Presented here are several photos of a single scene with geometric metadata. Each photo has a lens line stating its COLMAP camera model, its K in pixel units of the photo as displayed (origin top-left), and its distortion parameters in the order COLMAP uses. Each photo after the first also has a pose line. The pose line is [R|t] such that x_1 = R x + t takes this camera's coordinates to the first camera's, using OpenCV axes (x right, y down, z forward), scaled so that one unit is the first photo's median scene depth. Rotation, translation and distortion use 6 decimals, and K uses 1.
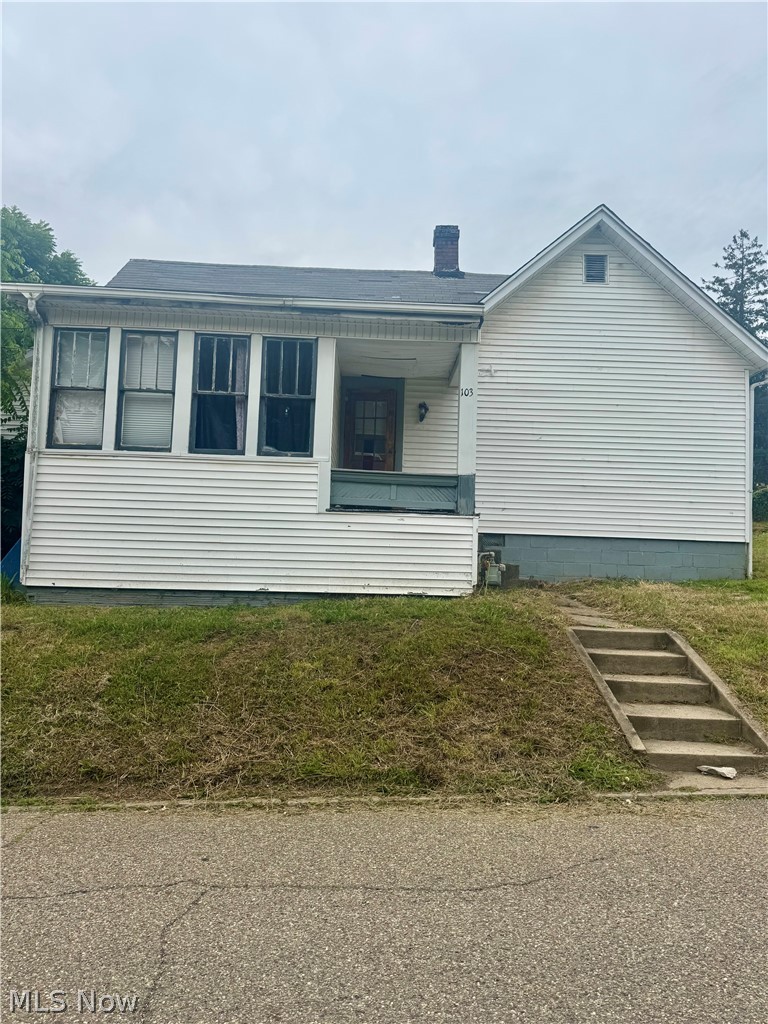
lens RADIAL K [[717.2, 0, 384.2], [0, 717.2, 510.6], [0, 0, 1]] dist [0.058806, -0.063755]
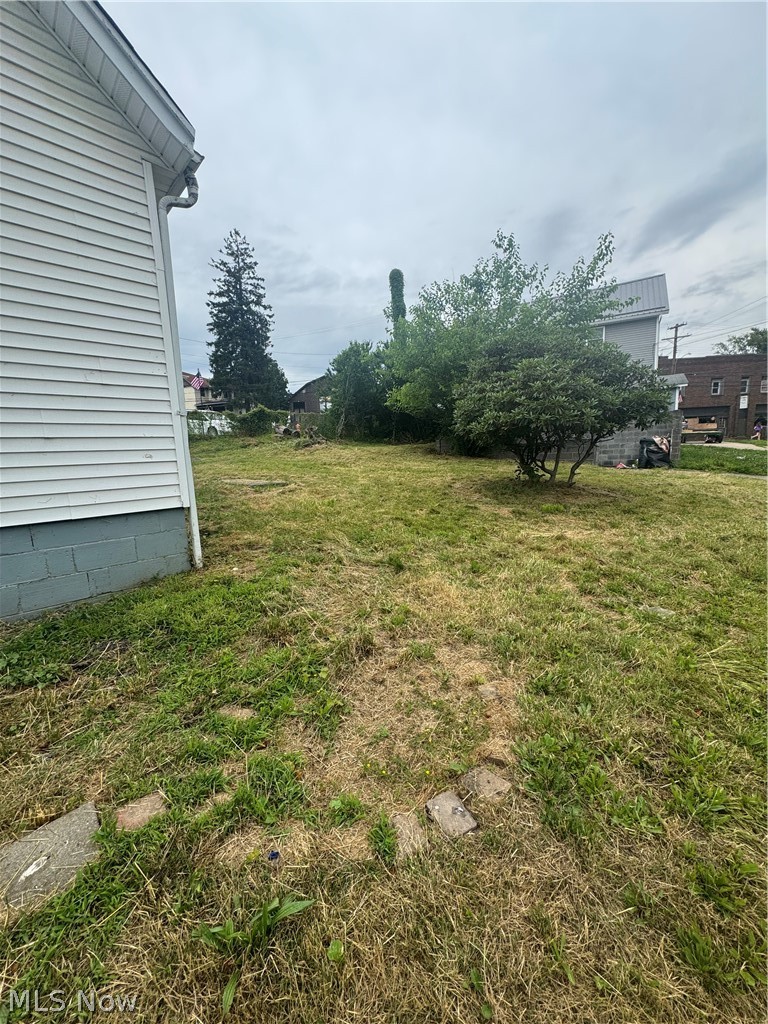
lens RADIAL K [[405.1, 0, 384.9], [0, 405.1, 511.8], [0, 0, 1]] dist [-0.000480, -0.000004]
pose [[0.728153, -0.162358, 0.665908, 0.494574], [0.016154, 0.975335, 0.220136, -0.023882], [-0.685225, -0.149536, 0.712816, 0.821207]]
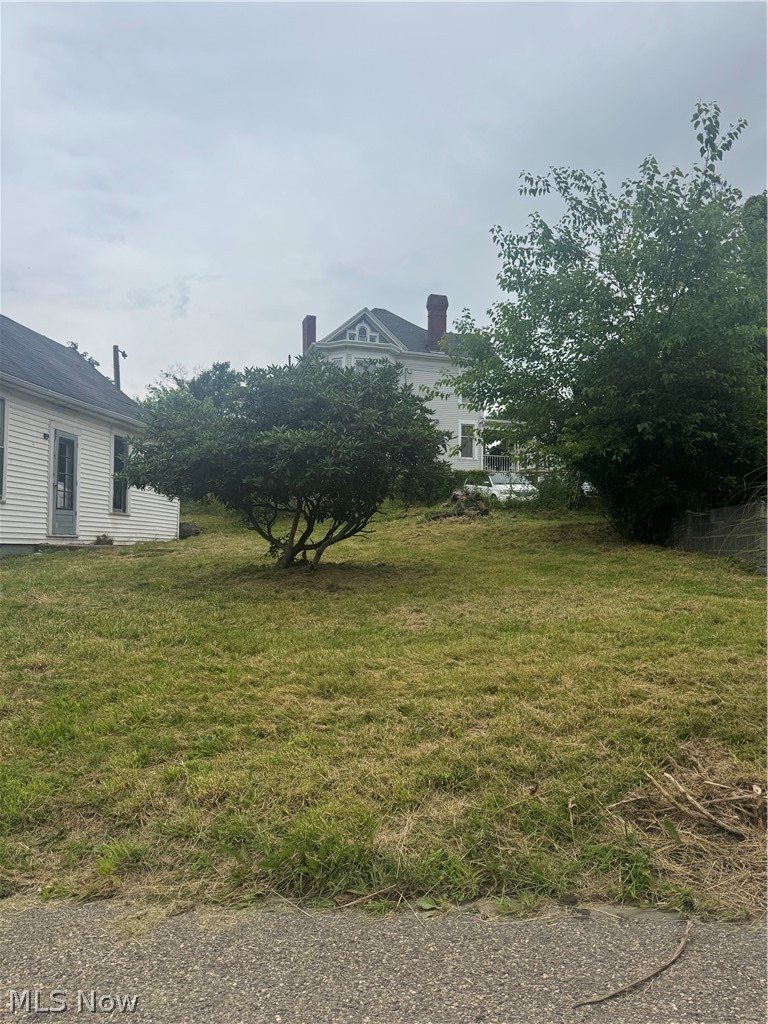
lens RADIAL K [[717.2, 0, 381.2], [0, 717.2, 517.8], [0, 0, 1]] dist [0.058806, -0.063755]
pose [[0.989625, -0.037686, -0.138642, 1.516158], [0.040438, 0.999036, 0.017087, 0.027174], [0.137865, -0.022516, 0.990195, 0.221232]]
